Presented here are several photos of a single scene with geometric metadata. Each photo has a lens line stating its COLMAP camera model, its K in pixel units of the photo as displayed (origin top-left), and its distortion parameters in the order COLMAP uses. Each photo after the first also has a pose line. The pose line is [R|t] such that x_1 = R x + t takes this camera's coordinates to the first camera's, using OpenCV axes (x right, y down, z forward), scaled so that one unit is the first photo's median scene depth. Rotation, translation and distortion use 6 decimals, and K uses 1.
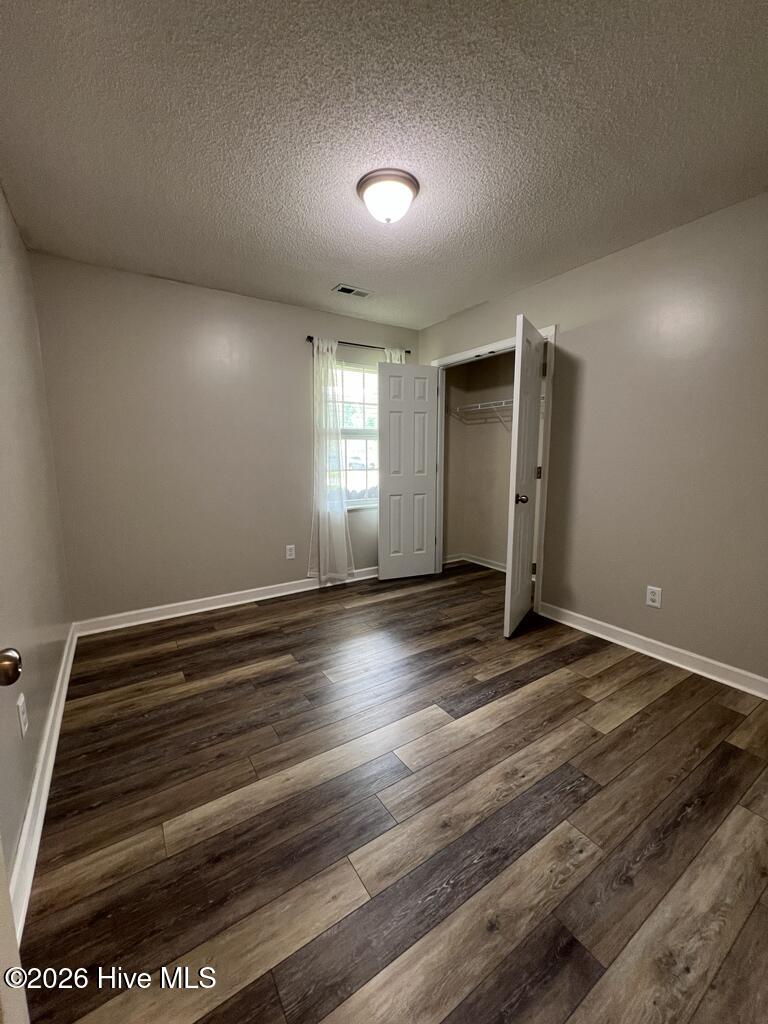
lens RADIAL K [[410.6, 0, 384.0], [0, 410.6, 512.0], [0, 0, 1]] dist [0.001503, 0.000433]
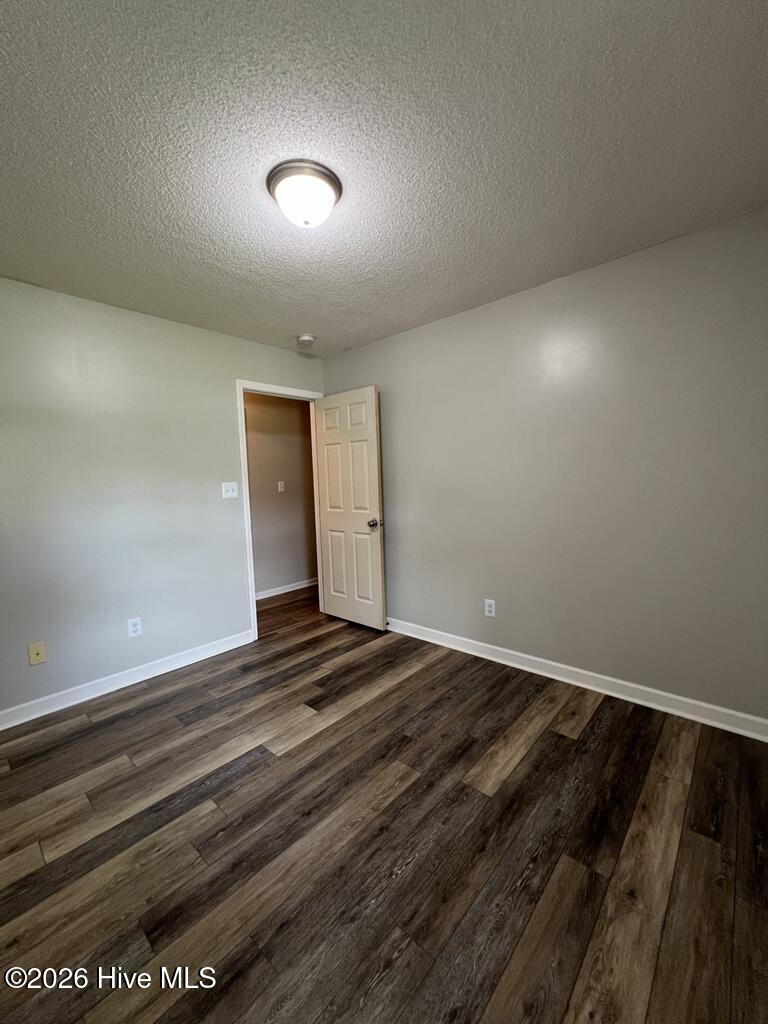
lens RADIAL K [[410.6, 0, 384.0], [0, 410.6, 512.0], [0, 0, 1]] dist [0.001503, 0.000433]
pose [[-0.966167, 0.055860, -0.251795, 0.098558], [-0.001356, 0.975151, 0.221537, -0.310168], [0.257913, 0.214383, -0.942083, 1.888650]]
